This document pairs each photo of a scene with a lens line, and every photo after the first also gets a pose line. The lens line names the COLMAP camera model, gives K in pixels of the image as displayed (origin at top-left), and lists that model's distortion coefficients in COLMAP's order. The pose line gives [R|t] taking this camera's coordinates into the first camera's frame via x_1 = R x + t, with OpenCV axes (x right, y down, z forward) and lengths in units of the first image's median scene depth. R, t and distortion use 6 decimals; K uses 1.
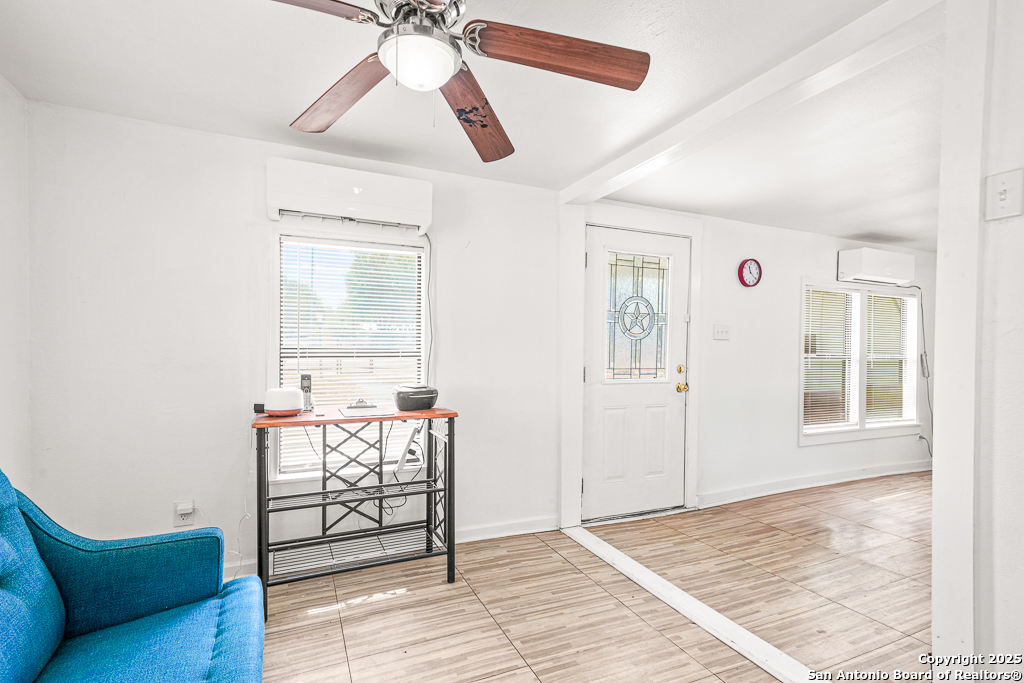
lens RADIAL K [[489.6, 0, 511.3], [0, 489.6, 344.1], [0, 0, 1]] dist [0.012422, 0.003134]
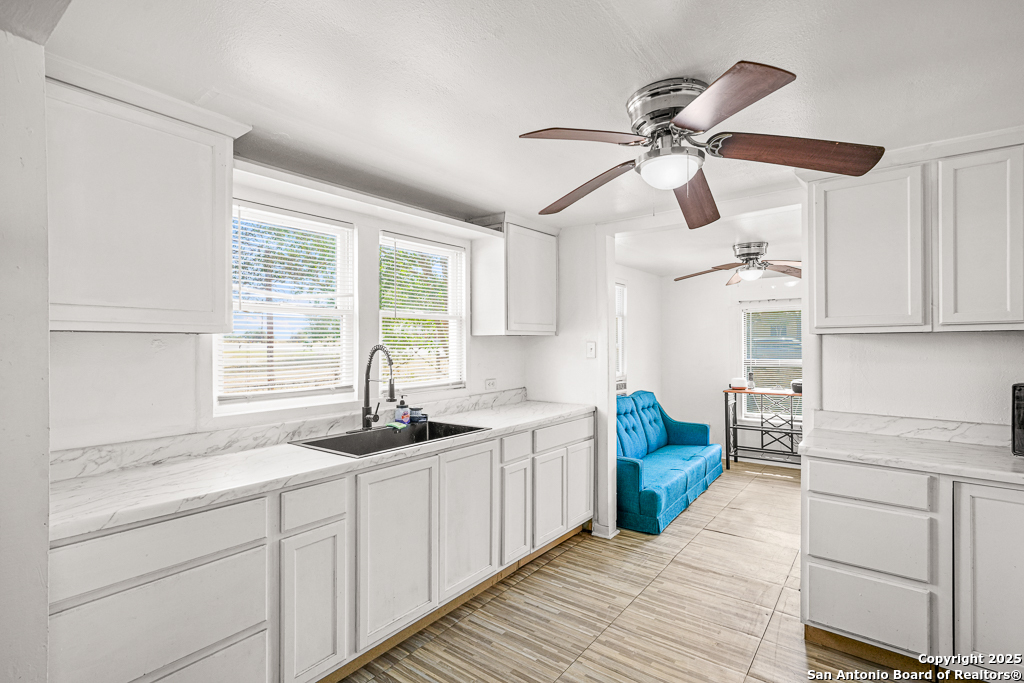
lens RADIAL K [[489.6, 0, 514.1], [0, 489.6, 342.2], [0, 0, 1]] dist [0.012422, 0.003134]
pose [[0.478547, -0.013515, -0.877958, 0.980835], [0.011021, 0.999895, -0.009385, -0.064634], [0.877993, -0.005185, 0.478646, -0.962997]]
